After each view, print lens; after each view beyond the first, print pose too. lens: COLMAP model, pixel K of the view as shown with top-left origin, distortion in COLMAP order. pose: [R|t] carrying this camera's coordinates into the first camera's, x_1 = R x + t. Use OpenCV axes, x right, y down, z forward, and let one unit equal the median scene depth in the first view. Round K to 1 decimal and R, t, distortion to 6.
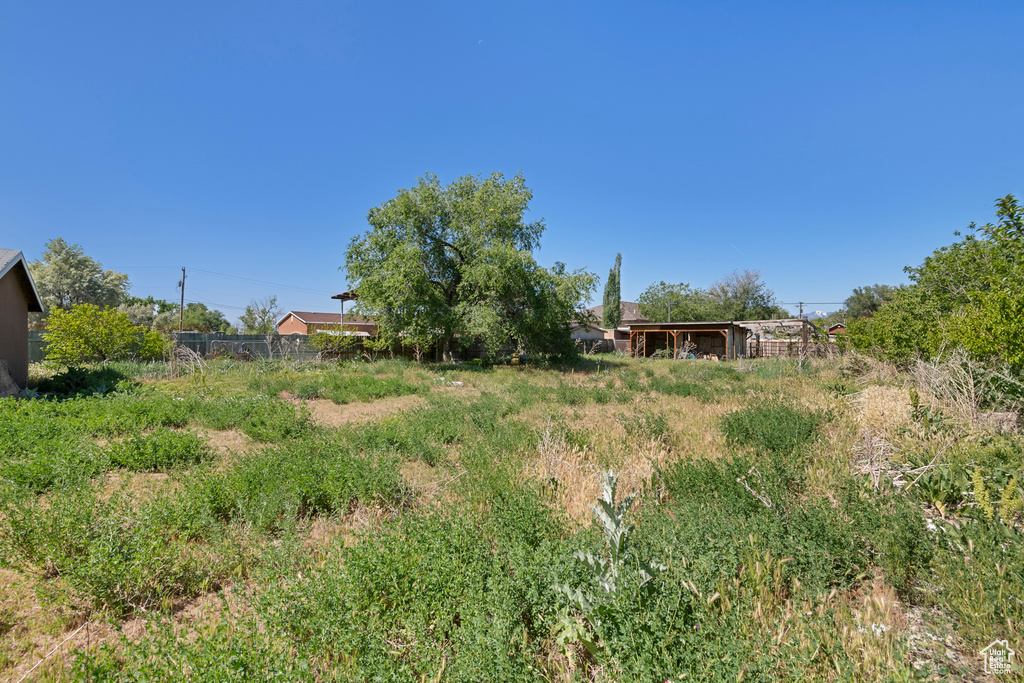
lens RADIAL K [[427.1, 0, 543.7], [0, 427.1, 344.1], [0, 0, 1]] dist [-0.001029, -0.000359]
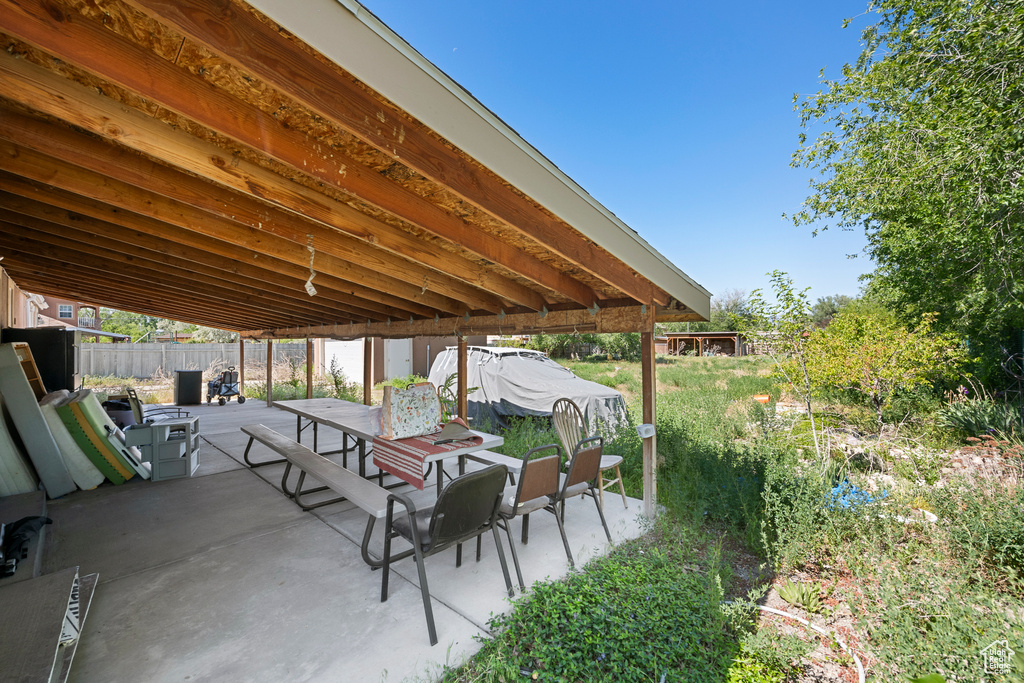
lens RADIAL K [[413.4, 0, 535.9], [0, 413.4, 344.1], [0, 0, 1]] dist [-0.005928, -0.001097]
pose [[0.999682, -0.008293, 0.023801, -0.325525], [0.008440, 0.999946, -0.006087, -0.005294], [-0.023749, 0.006286, 0.999698, -0.476181]]
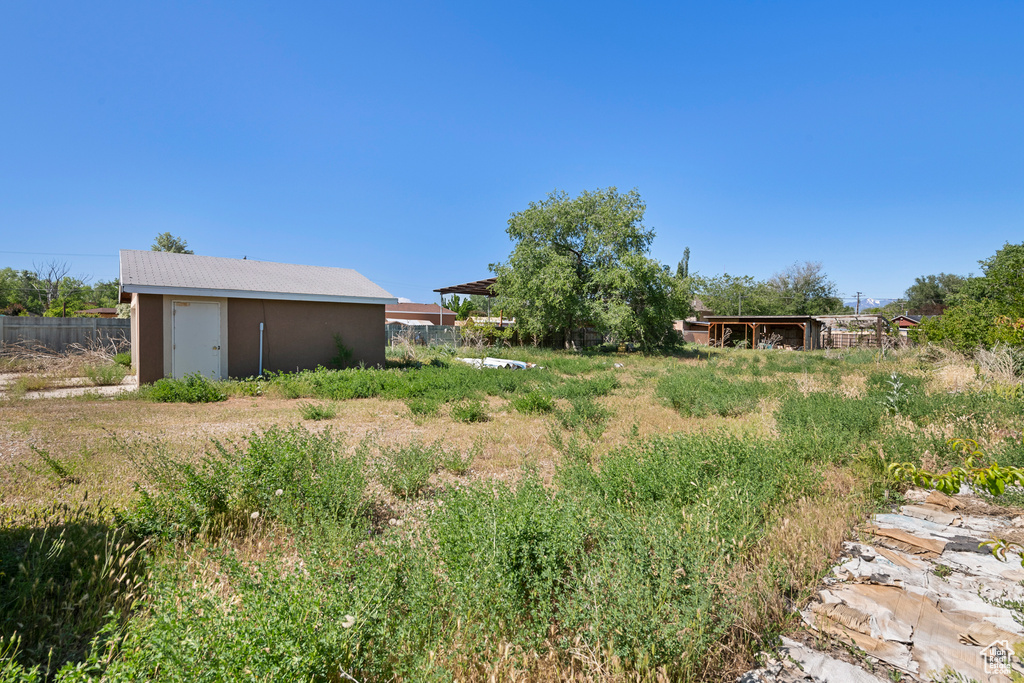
lens RADIAL K [[463.0, 0, 540.2], [0, 463.0, 345.3], [0, 0, 1]] dist [-0.001118, 0.000231]
pose [[0.998840, 0.010132, -0.047085, -0.194264], [-0.008883, 0.999605, 0.026672, -0.001788], [0.047336, -0.026223, 0.998535, -0.228403]]
